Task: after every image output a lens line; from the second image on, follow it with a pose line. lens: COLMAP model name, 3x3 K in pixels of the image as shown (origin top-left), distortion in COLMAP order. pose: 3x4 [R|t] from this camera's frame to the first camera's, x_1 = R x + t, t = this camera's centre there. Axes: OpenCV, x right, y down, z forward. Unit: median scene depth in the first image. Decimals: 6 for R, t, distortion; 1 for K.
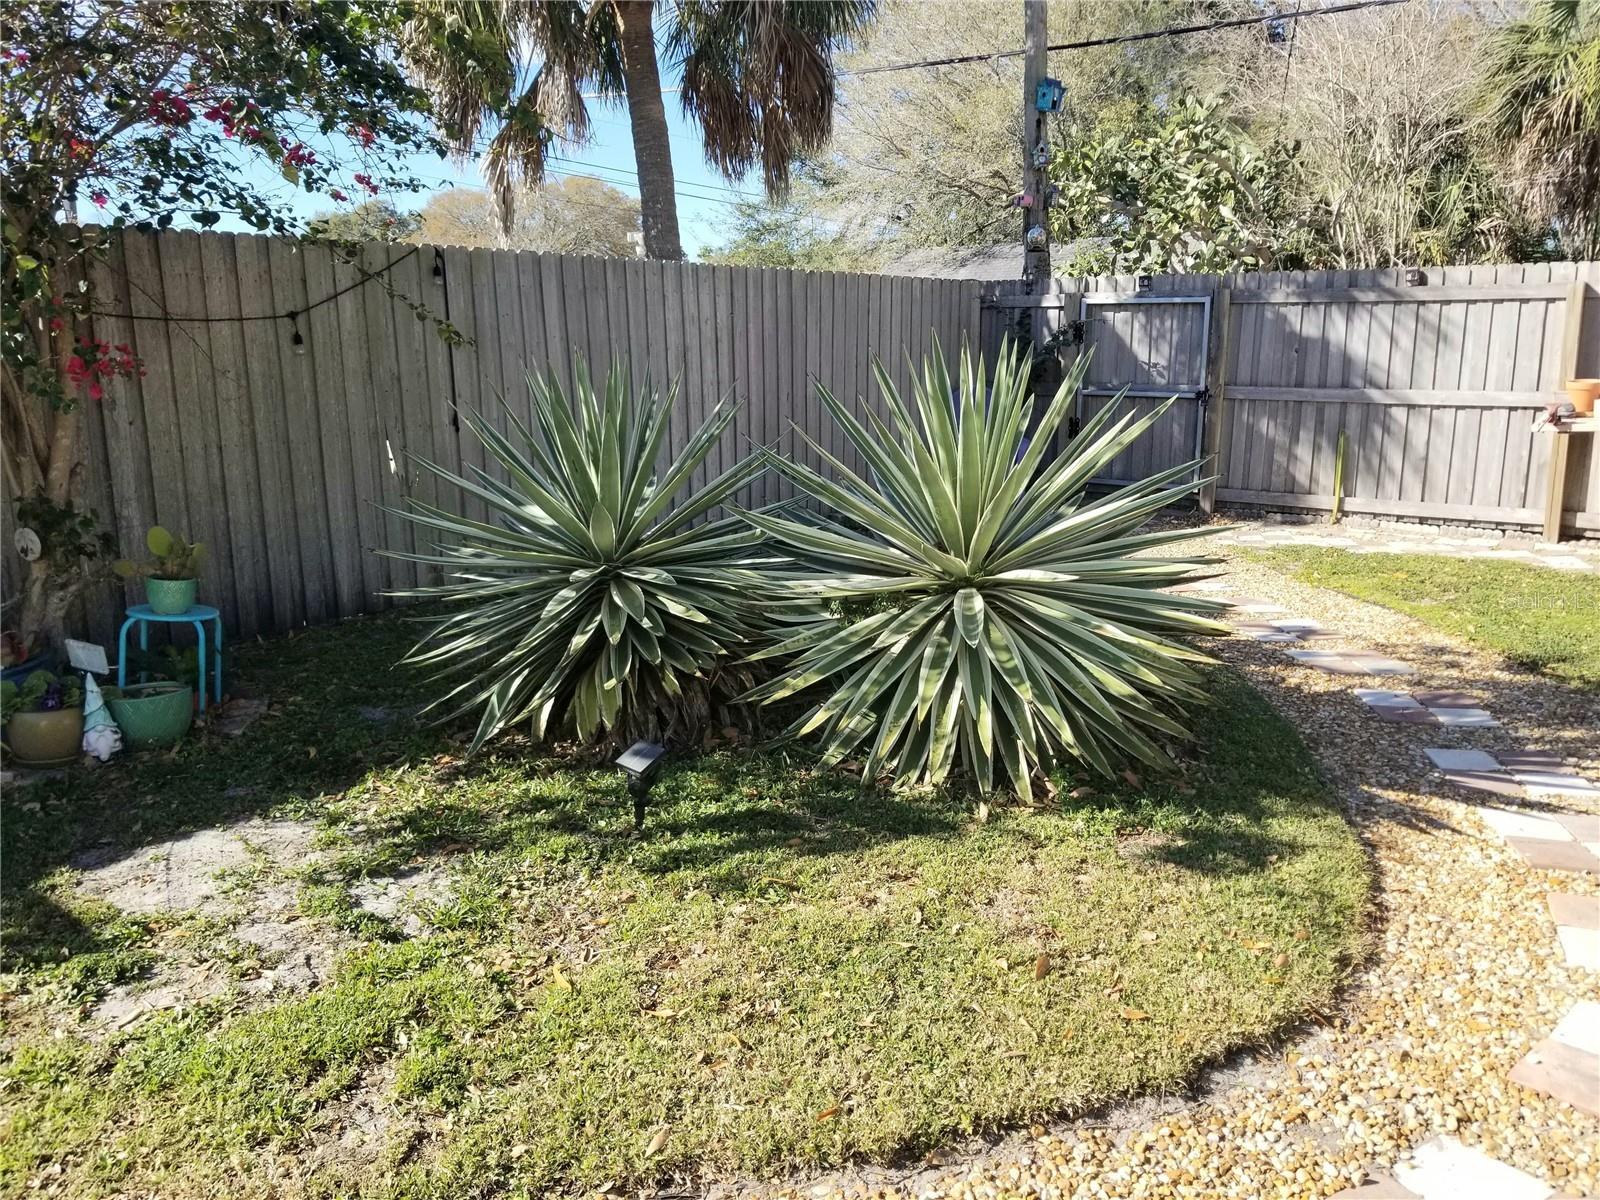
lens RADIAL K [[1248.1, 0, 805.3], [0, 1248.1, 587.8], [0, 0, 1]] dist [0.047152, -0.074023]
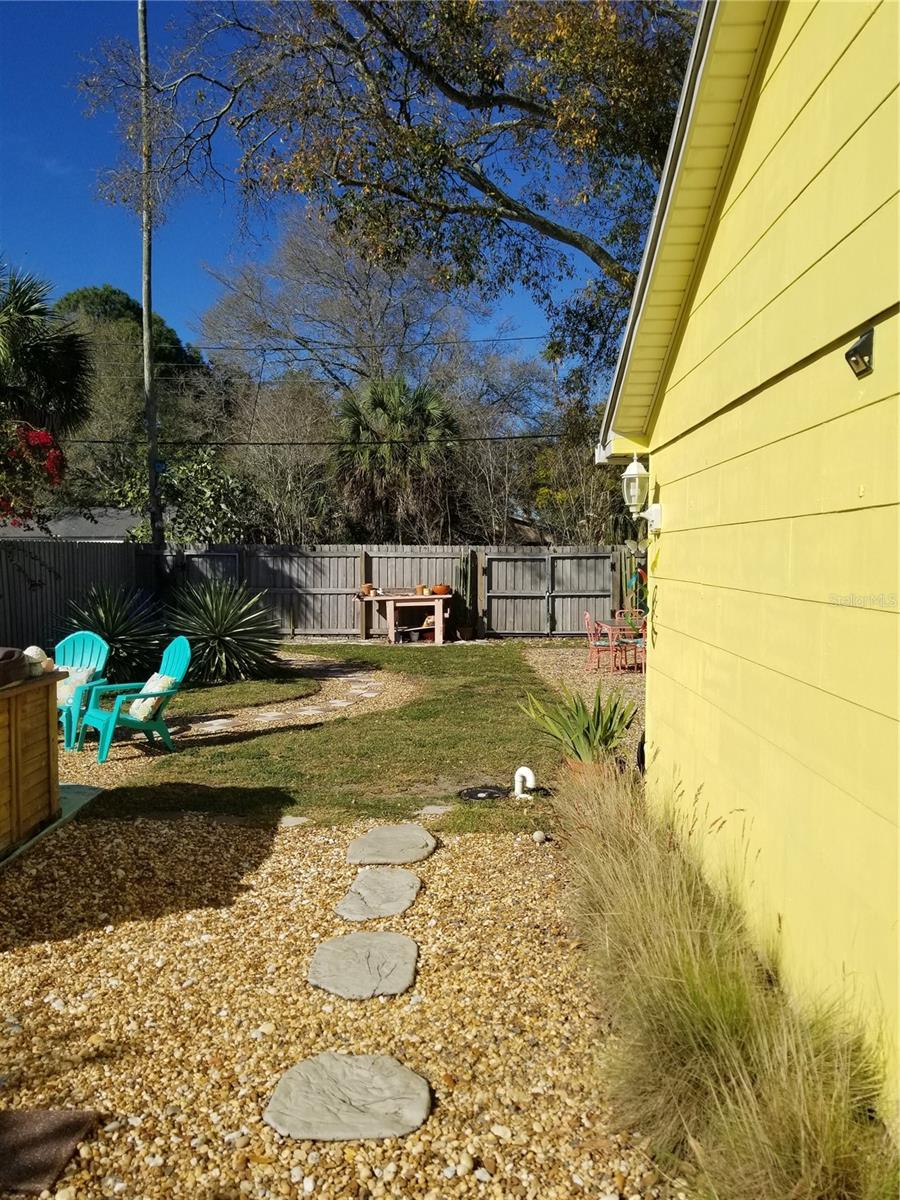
lens RADIAL K [[936.0, 0, 460.0], [0, 936.0, 608.1], [0, 0, 1]] dist [0.047152, -0.074023]
pose [[0.822136, -0.026425, 0.568678, -0.405703], [0.106271, 0.988487, -0.107703, 0.135116], [-0.559285, 0.148980, 0.815479, -0.811457]]
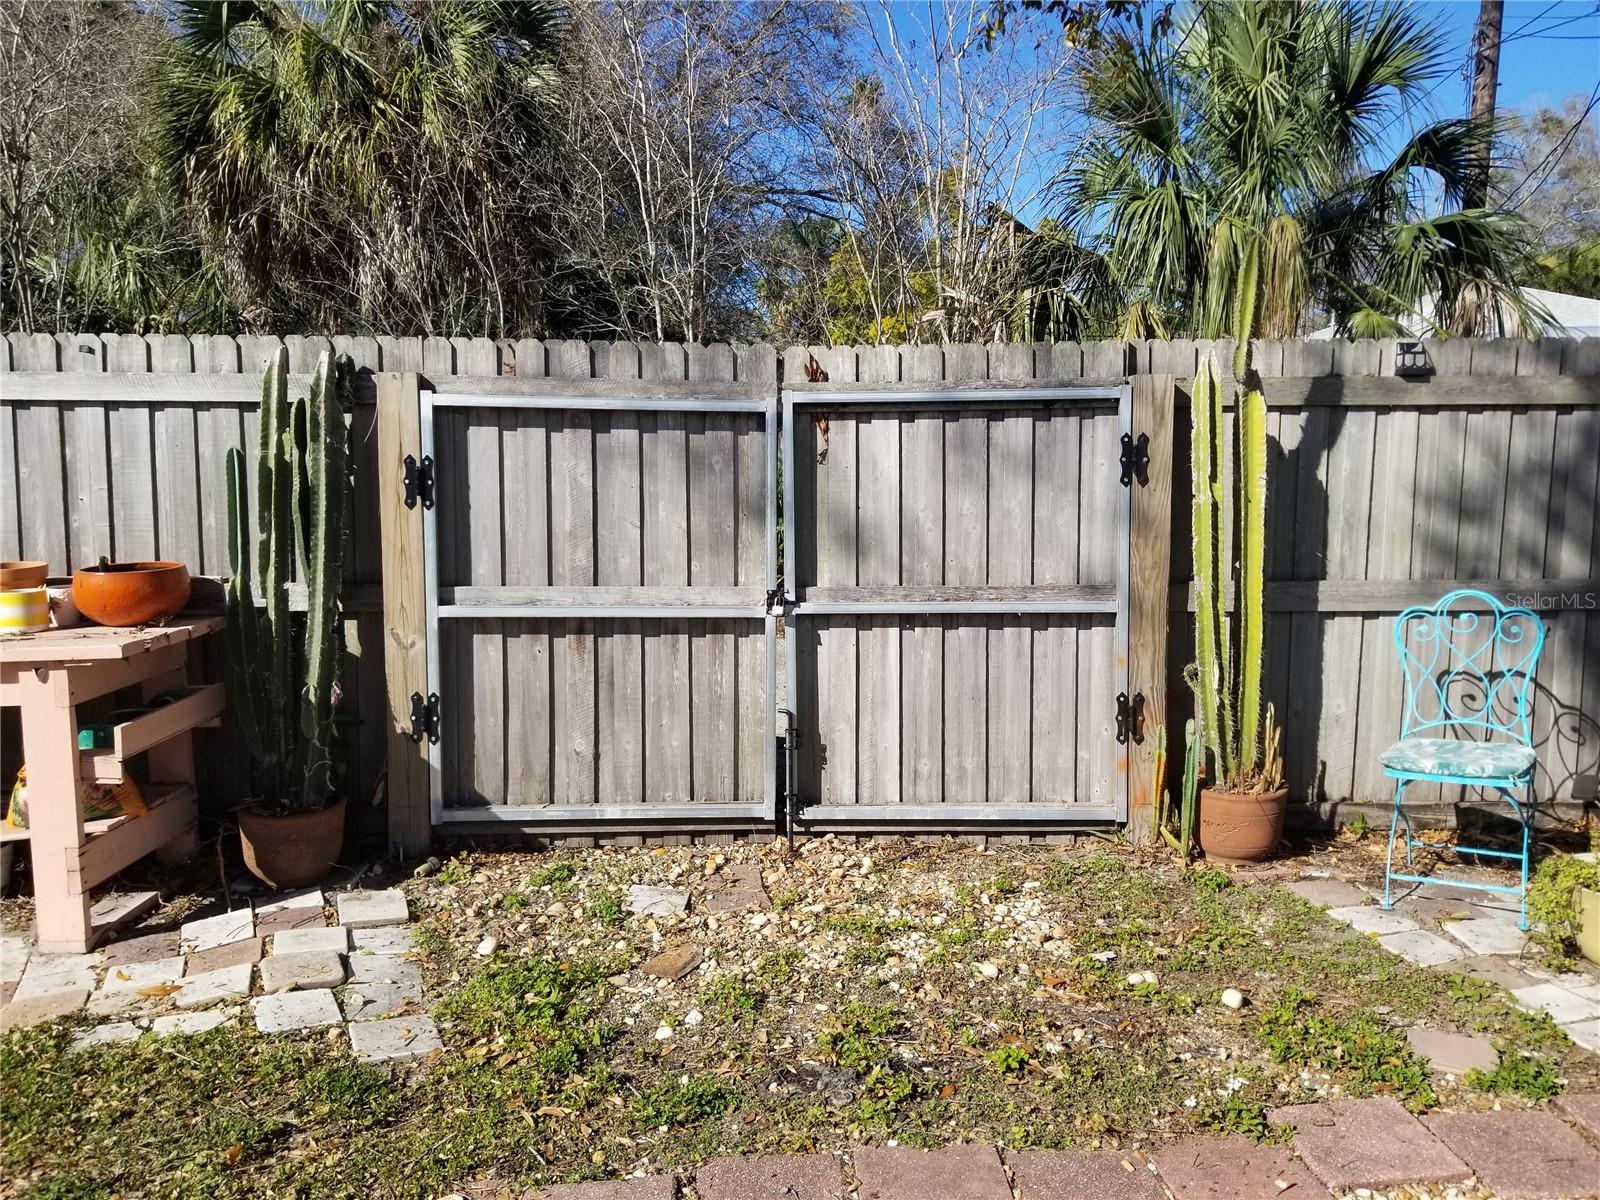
lens RADIAL K [[1248.1, 0, 805.7], [0, 1248.1, 605.6], [0, 0, 1]] dist [0.047152, -0.074023]
pose [[0.791743, -0.070063, 0.606823, 0.577381], [0.111556, 0.993279, -0.030869, -0.070059], [-0.600581, 0.092135, 0.794238, 0.291262]]
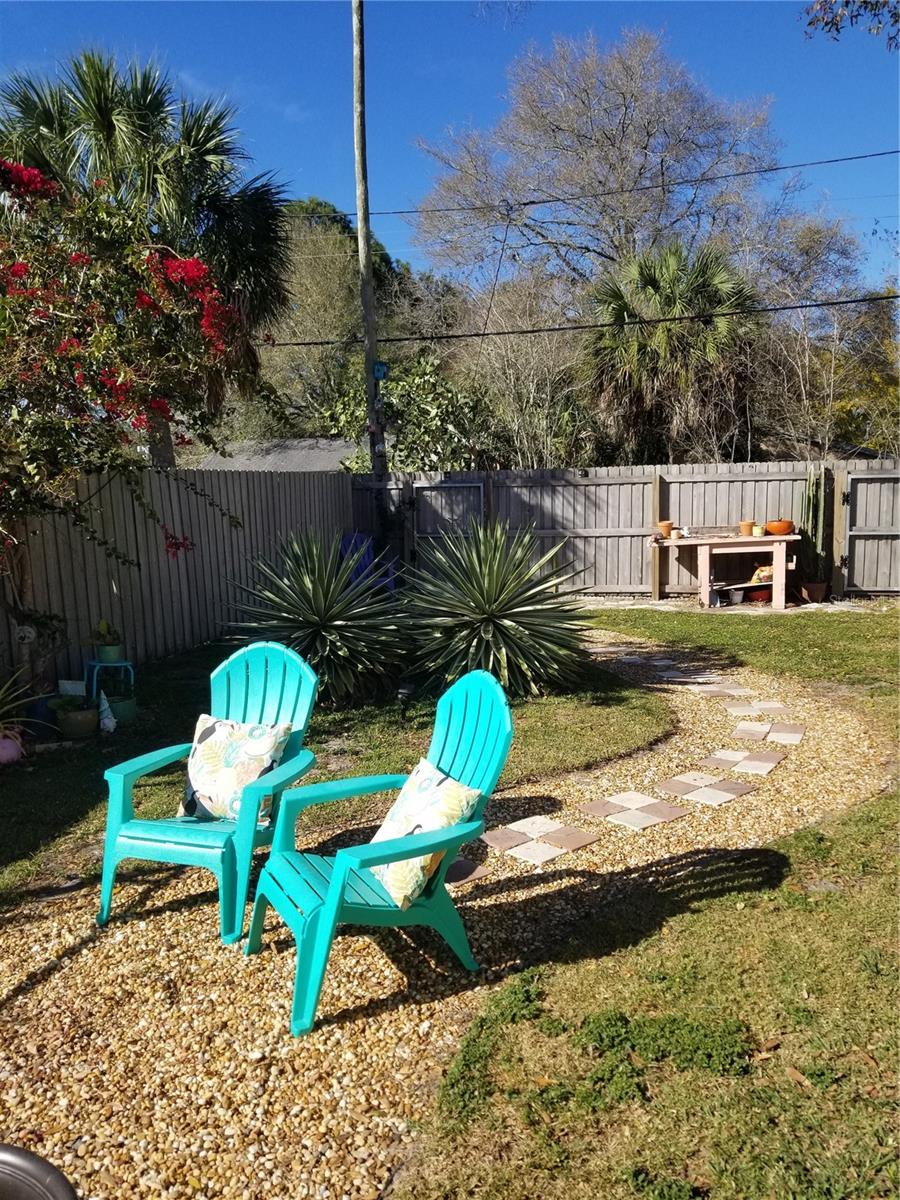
lens RADIAL K [[936.0, 0, 440.8], [0, 936.0, 621.8], [0, 0, 1]] dist [0.047152, -0.074023]
pose [[0.931061, -0.069693, 0.358145, -0.261580], [0.092536, 0.994598, -0.047022, 0.035072], [-0.352933, 0.076922, 0.932481, -0.274345]]
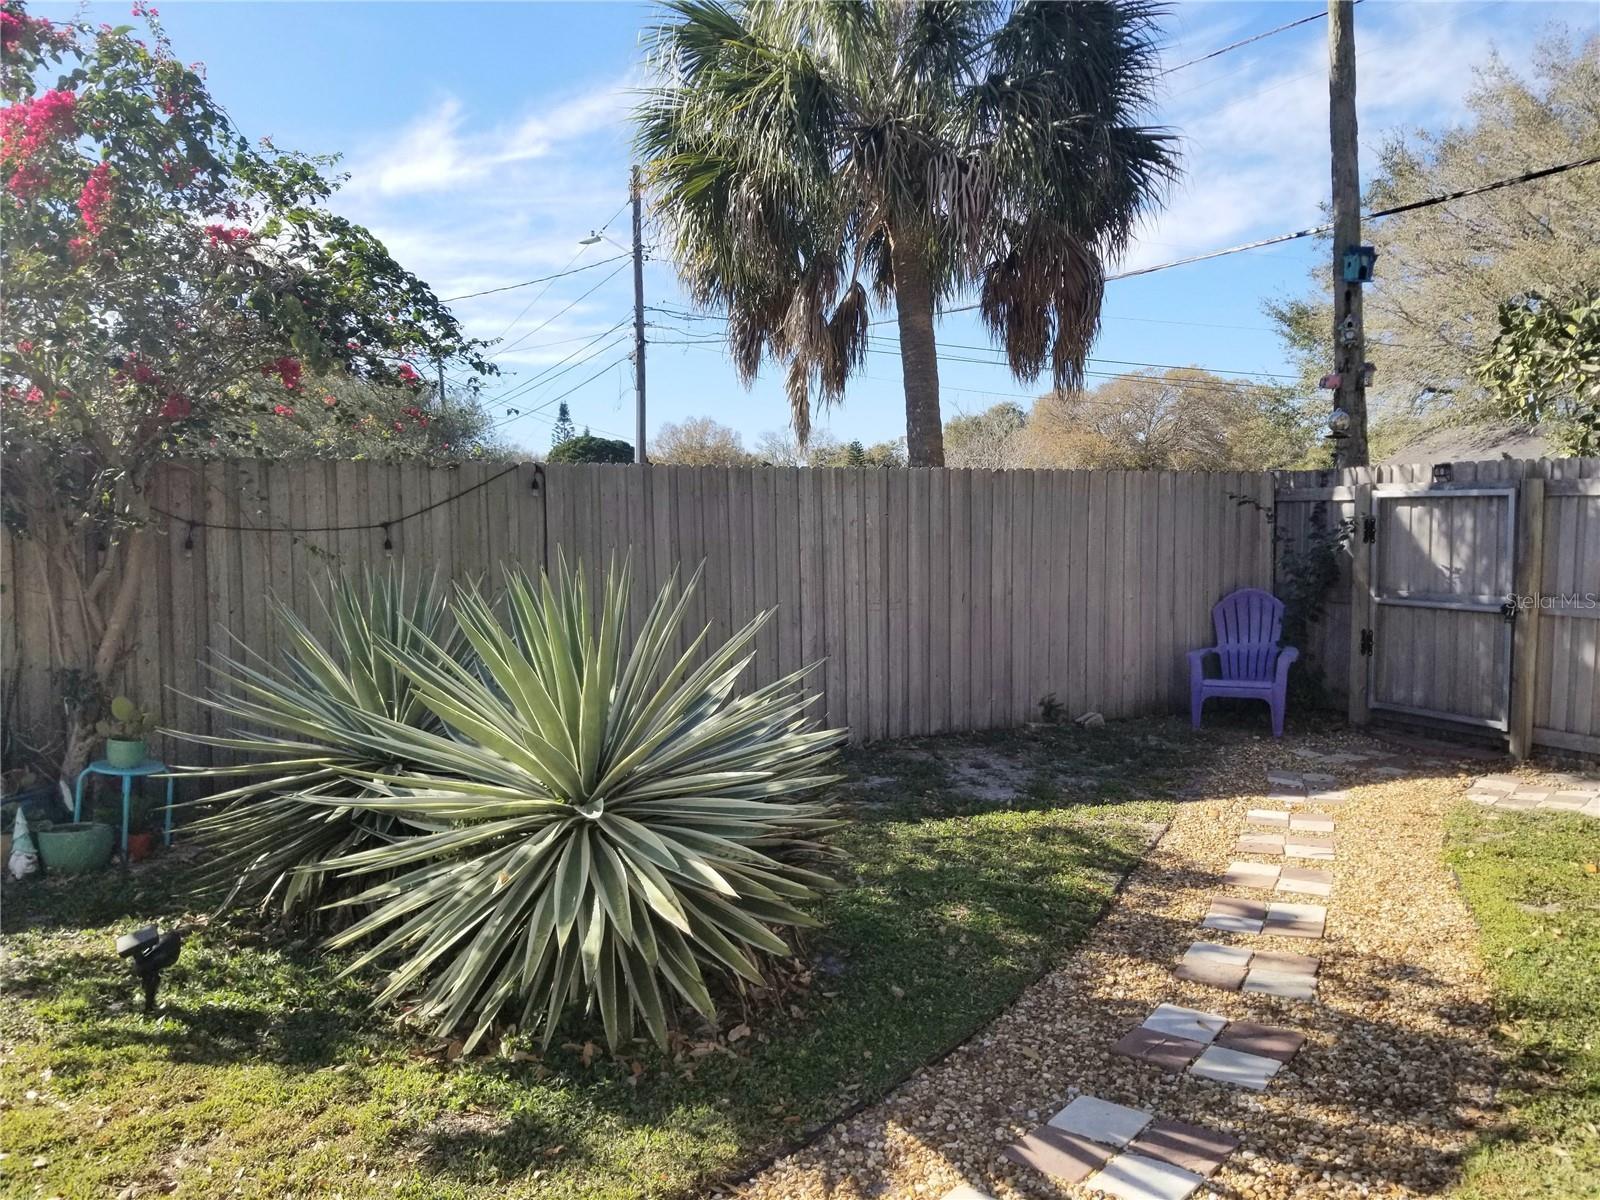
lens RADIAL K [[1248.1, 0, 805.9], [0, 1248.1, 599.0], [0, 0, 1]] dist [0.047152, -0.074023]
pose [[0.878783, 0.025978, -0.476515, 0.323350], [-0.090568, 0.989449, -0.113083, -0.031003], [0.468550, 0.142533, 0.871863, 0.100529]]
